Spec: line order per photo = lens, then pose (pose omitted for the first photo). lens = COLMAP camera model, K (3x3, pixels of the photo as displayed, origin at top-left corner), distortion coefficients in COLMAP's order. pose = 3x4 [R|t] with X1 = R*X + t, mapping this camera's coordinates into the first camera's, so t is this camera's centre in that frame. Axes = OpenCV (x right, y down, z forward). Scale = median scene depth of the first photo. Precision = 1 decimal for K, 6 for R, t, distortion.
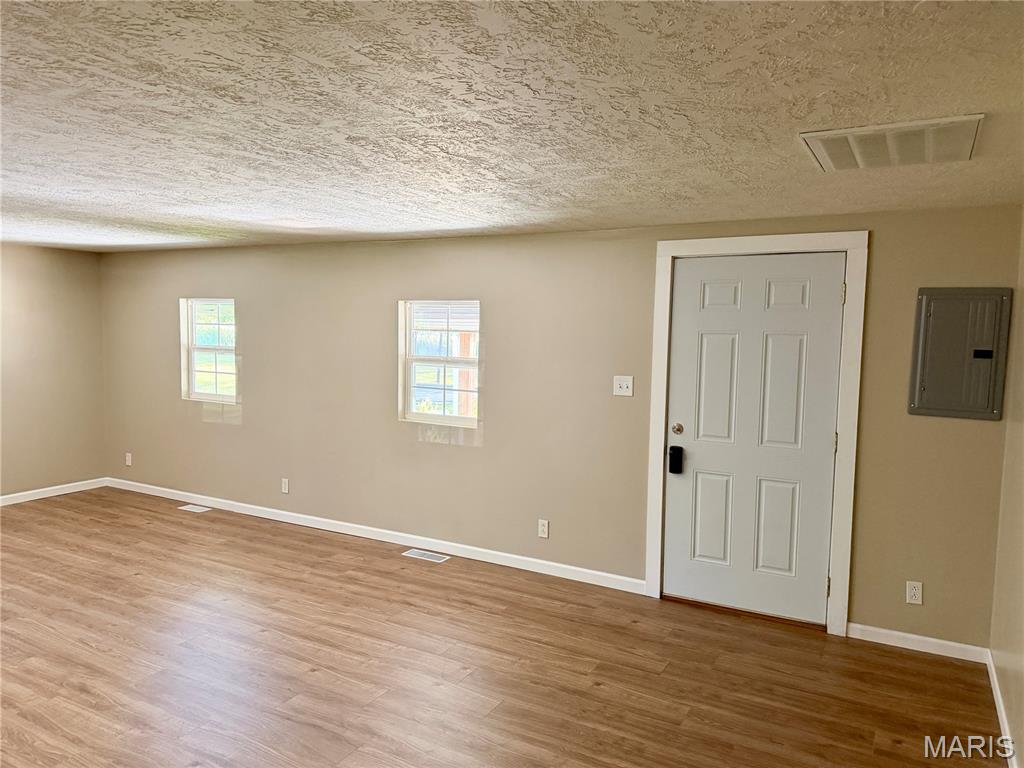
lens RADIAL K [[721.4, 0, 512.0], [0, 721.4, 384.0], [0, 0, 1]] dist [0.056148, -0.072809]
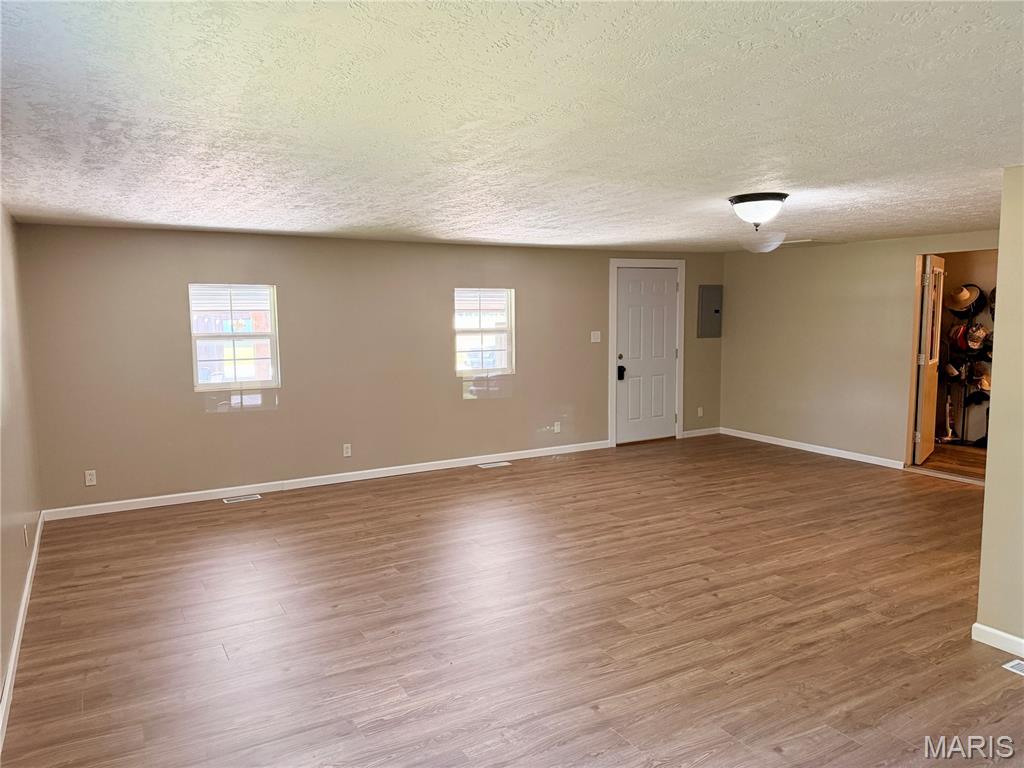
lens RADIAL K [[727.4, 0, 512.0], [0, 727.4, 384.0], [0, 0, 1]] dist [0.212394, -0.364902]
pose [[0.505595, -0.114100, 0.855193, -1.926880], [0.083126, 0.993047, 0.083348, -0.063333], [-0.858757, 0.028948, 0.511565, 0.301201]]
